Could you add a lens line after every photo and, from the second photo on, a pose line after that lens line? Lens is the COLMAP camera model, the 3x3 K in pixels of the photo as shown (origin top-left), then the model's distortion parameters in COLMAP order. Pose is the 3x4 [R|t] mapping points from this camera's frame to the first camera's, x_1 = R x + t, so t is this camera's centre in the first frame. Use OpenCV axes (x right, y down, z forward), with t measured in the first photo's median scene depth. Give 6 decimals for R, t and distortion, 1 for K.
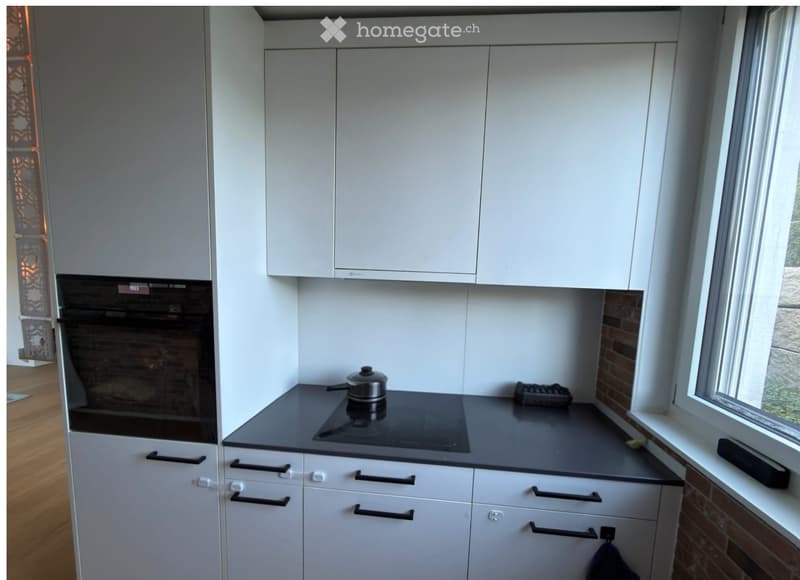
lens RADIAL K [[320.0, 0, 402.6], [0, 320.0, 301.0], [0, 0, 1]] dist [-0.000560, -0.000032]
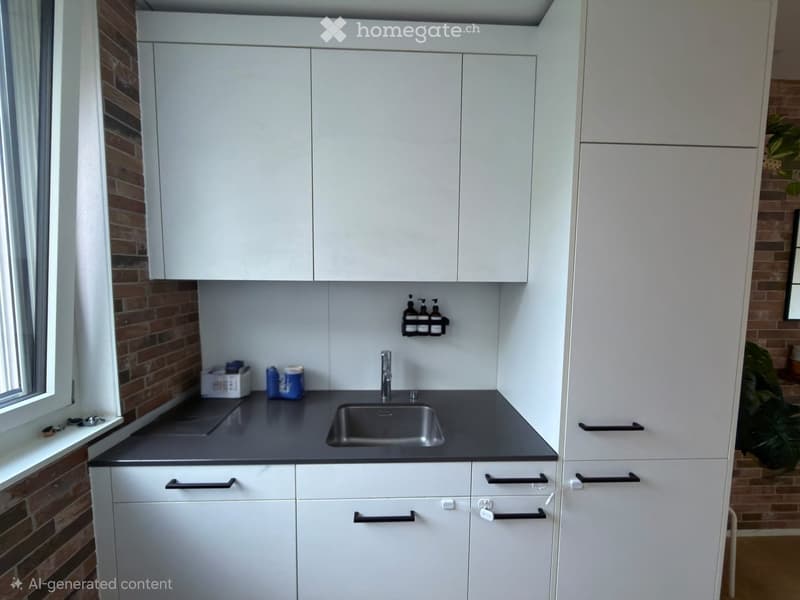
lens RADIAL K [[318.3, 0, 402.2], [0, 318.3, 296.7], [0, 0, 1]] dist [-0.001700, 0.000225]
pose [[0.991139, -0.037988, 0.127279, -0.163491], [0.039576, 0.999167, -0.009971, -0.007583], [-0.126794, 0.014920, 0.991817, 0.014164]]
